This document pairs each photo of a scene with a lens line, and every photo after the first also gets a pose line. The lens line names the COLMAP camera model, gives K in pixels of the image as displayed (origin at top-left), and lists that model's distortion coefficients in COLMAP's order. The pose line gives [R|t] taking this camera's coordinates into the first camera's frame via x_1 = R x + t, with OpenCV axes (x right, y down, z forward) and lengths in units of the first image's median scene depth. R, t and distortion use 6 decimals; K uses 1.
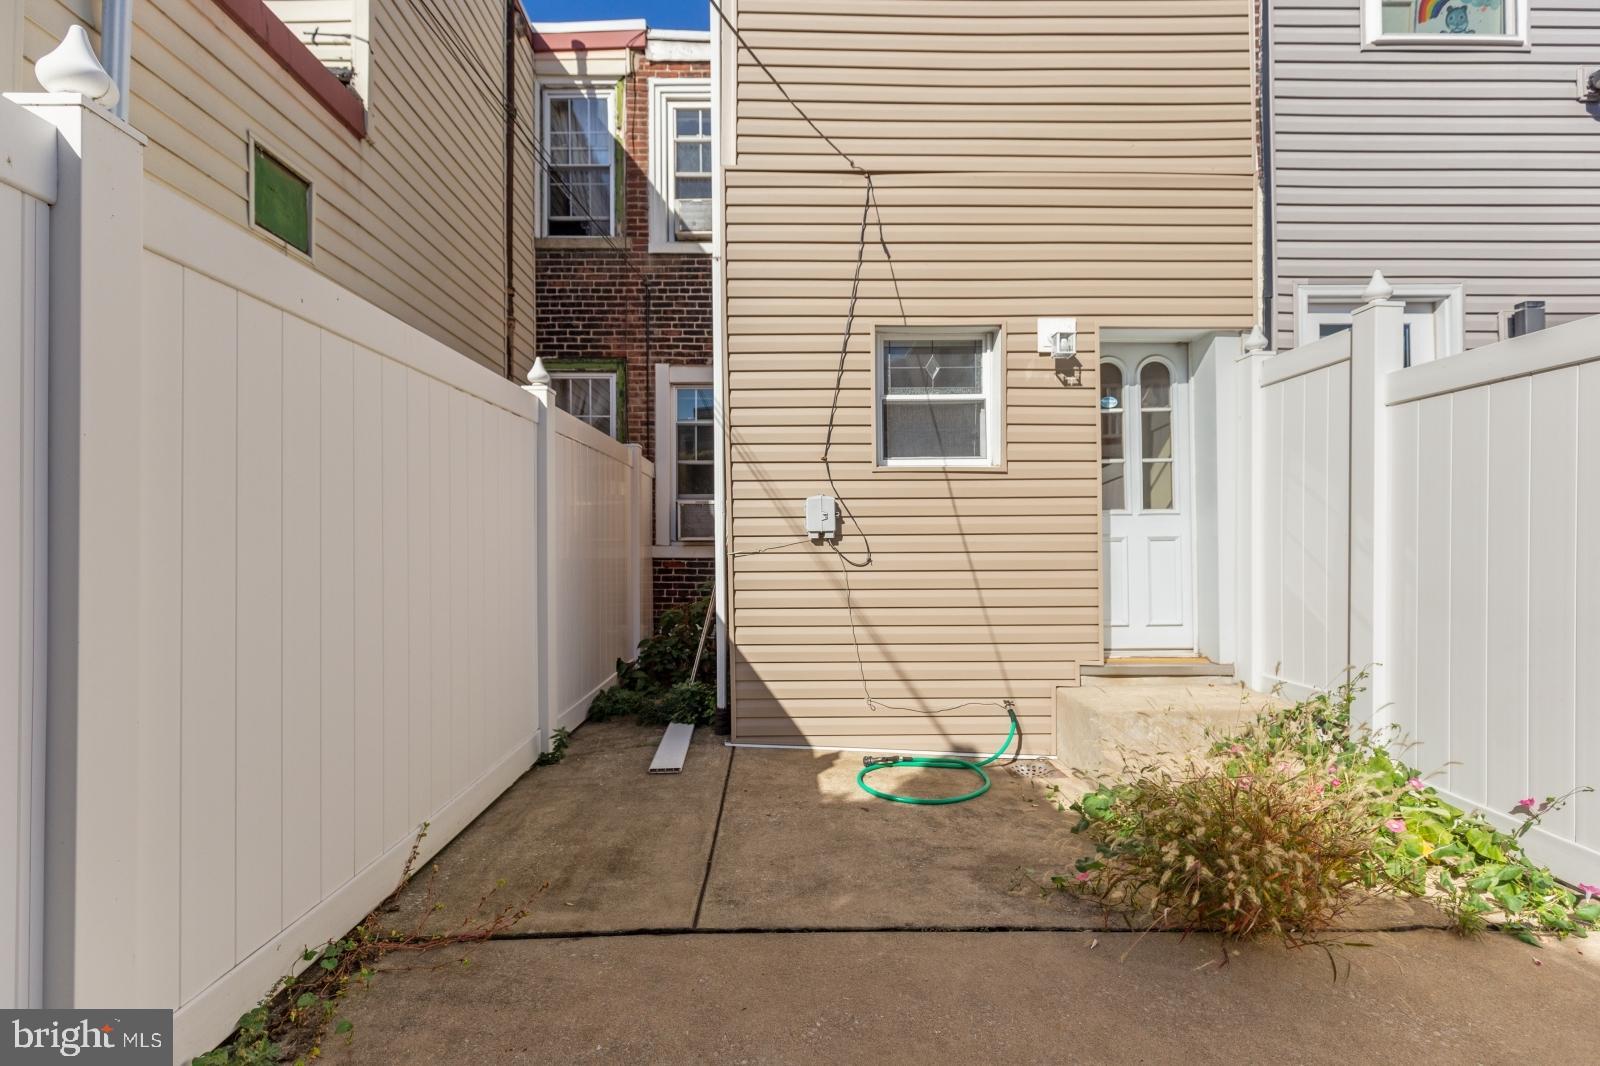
lens RADIAL K [[732.4, 0, 792.6], [0, 732.4, 539.9], [0, 0, 1]] dist [0.011239, -0.002169]
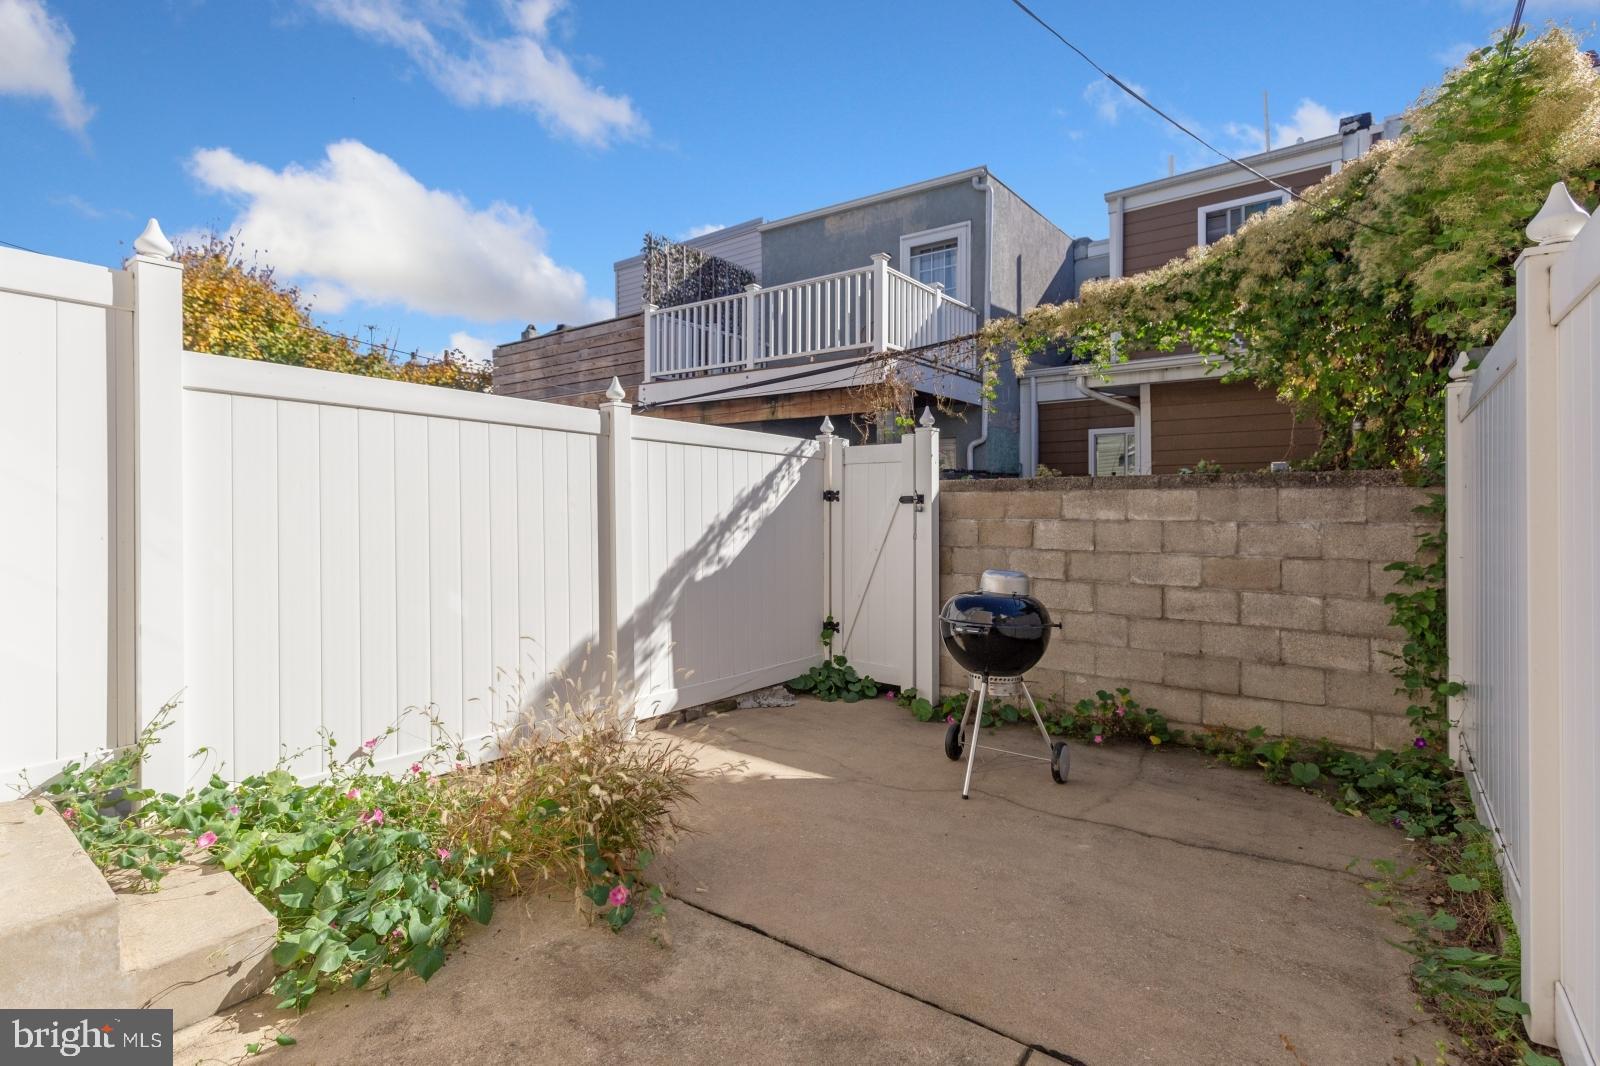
lens RADIAL K [[732.4, 0, 796.4], [0, 732.4, 527.0], [0, 0, 1]] dist [0.011239, -0.002169]
pose [[-0.796256, -0.012694, 0.604827, -0.390188], [-0.012962, 0.999908, 0.003921, -0.040323], [-0.604821, -0.004717, -0.796347, 1.714232]]
